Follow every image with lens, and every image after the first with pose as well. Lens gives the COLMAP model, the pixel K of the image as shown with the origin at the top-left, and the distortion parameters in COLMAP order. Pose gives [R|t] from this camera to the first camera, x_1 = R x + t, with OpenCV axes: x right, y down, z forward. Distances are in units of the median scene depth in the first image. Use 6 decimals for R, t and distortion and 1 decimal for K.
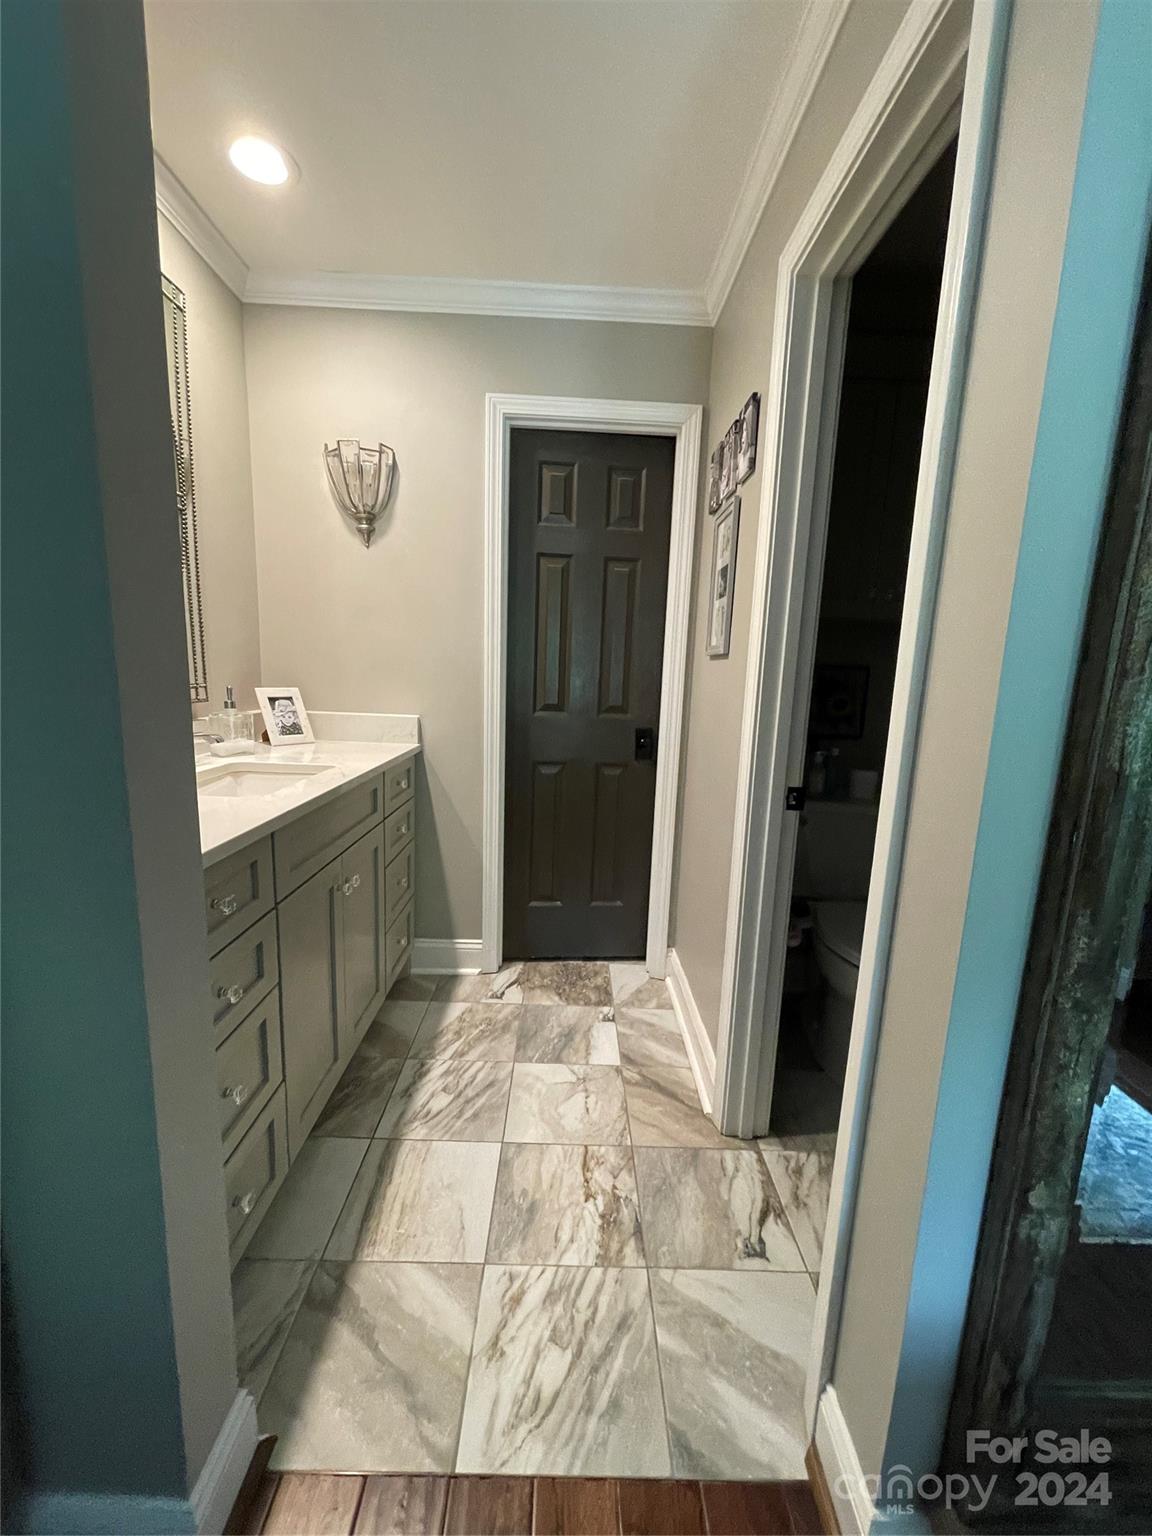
lens RADIAL K [[616.6, 0, 578.2], [0, 616.6, 782.9], [0, 0, 1]] dist [-0.002145, 0.002591]
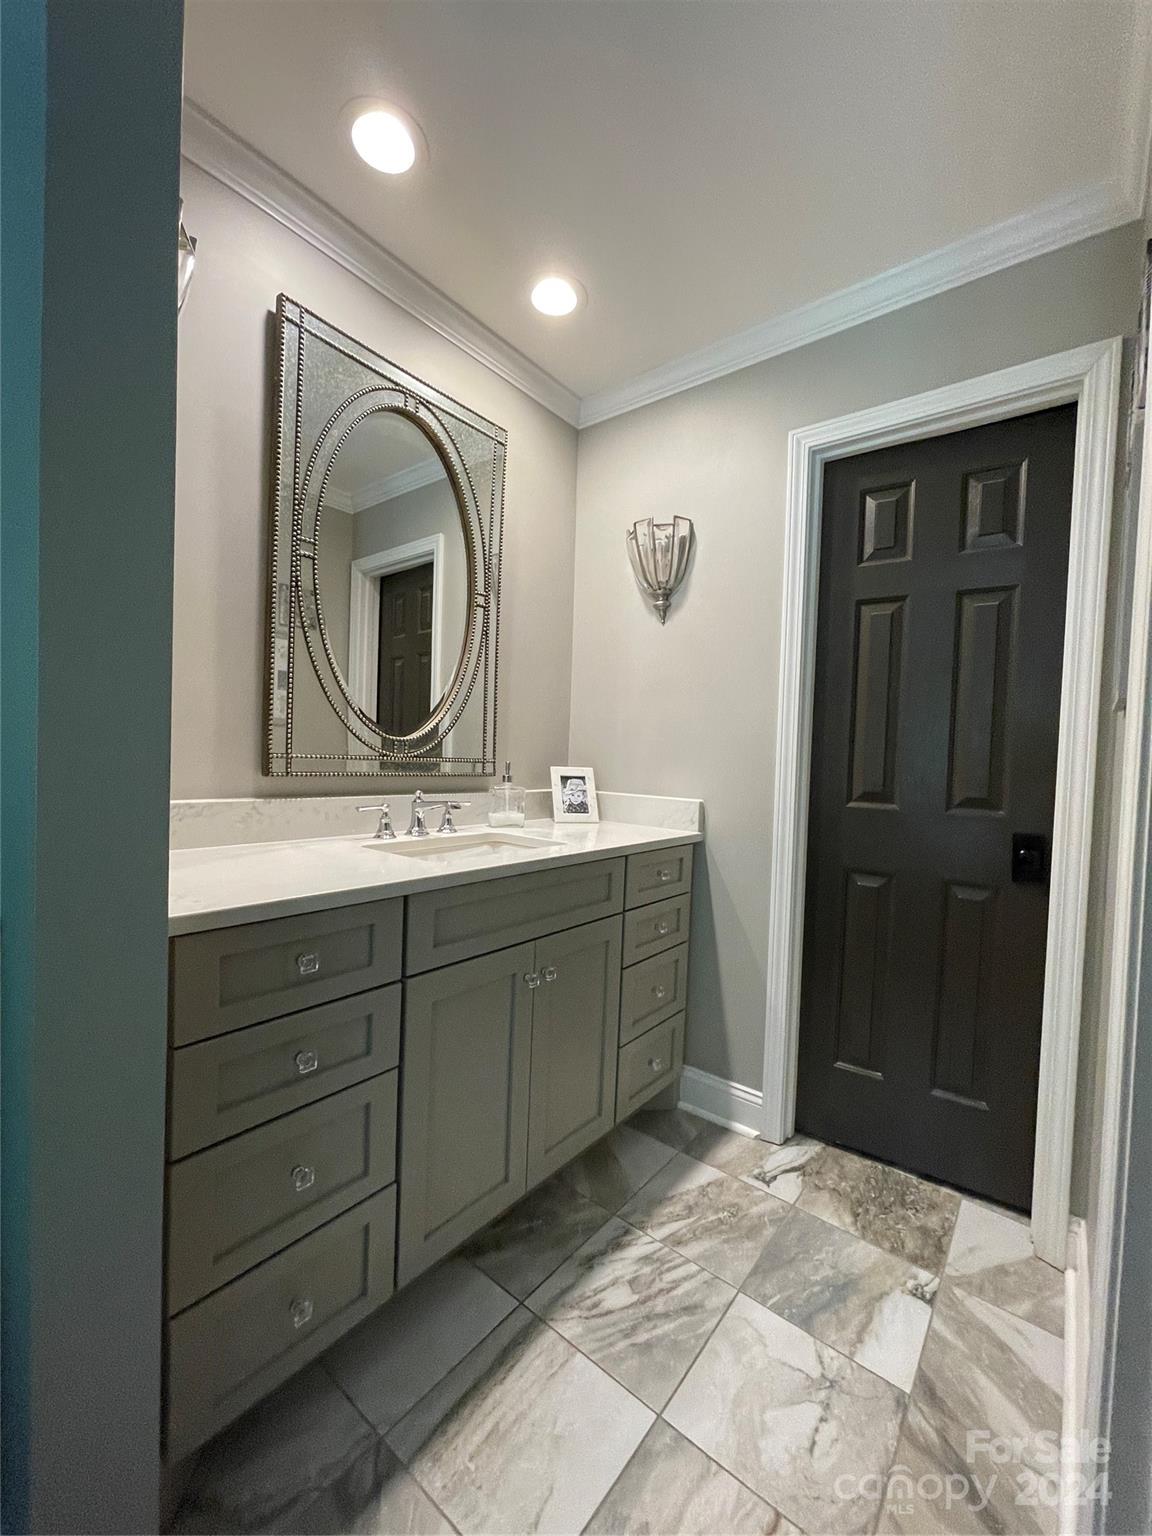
lens RADIAL K [[616.6, 0, 586.0], [0, 616.6, 781.8], [0, 0, 1]] dist [-0.002145, 0.002591]
pose [[0.775736, 0.015830, -0.630859, 0.175839], [-0.122612, 0.984415, -0.126069, -0.004380], [0.619031, 0.175148, 0.765587, 0.236652]]
